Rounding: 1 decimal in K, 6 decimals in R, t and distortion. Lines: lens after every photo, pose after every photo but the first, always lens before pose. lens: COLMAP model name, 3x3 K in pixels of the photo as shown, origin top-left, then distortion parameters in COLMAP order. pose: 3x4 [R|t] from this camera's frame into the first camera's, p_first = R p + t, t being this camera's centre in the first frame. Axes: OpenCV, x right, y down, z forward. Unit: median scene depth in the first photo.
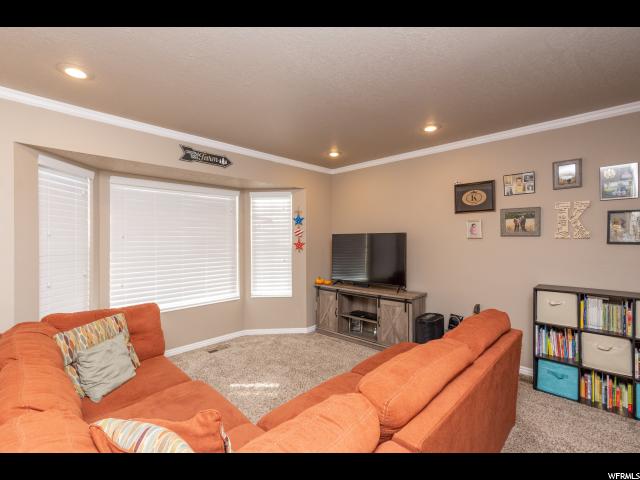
lens RADIAL K [[298.8, 0, 314.7], [0, 298.8, 240.3], [0, 0, 1]] dist [-0.000465, -0.002712]
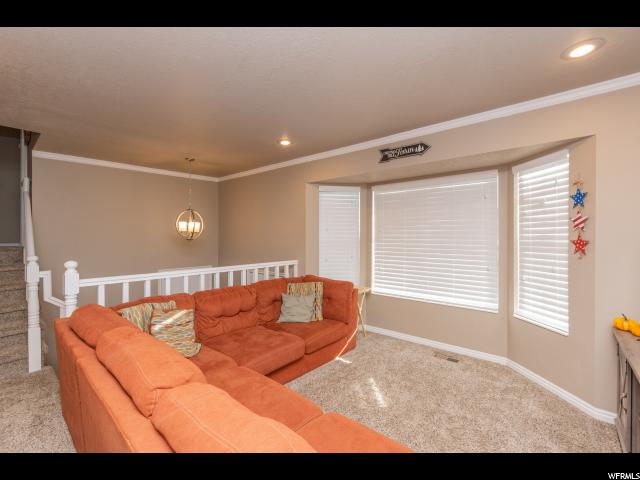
lens RADIAL K [[298.8, 0, 317.5], [0, 298.8, 235.3], [0, 0, 1]] dist [-0.000465, -0.002712]
pose [[0.026971, 0.006693, -0.999614, 0.489109], [-0.006601, 0.999957, 0.006517, -0.000555], [0.999614, 0.006423, 0.027014, 0.532345]]
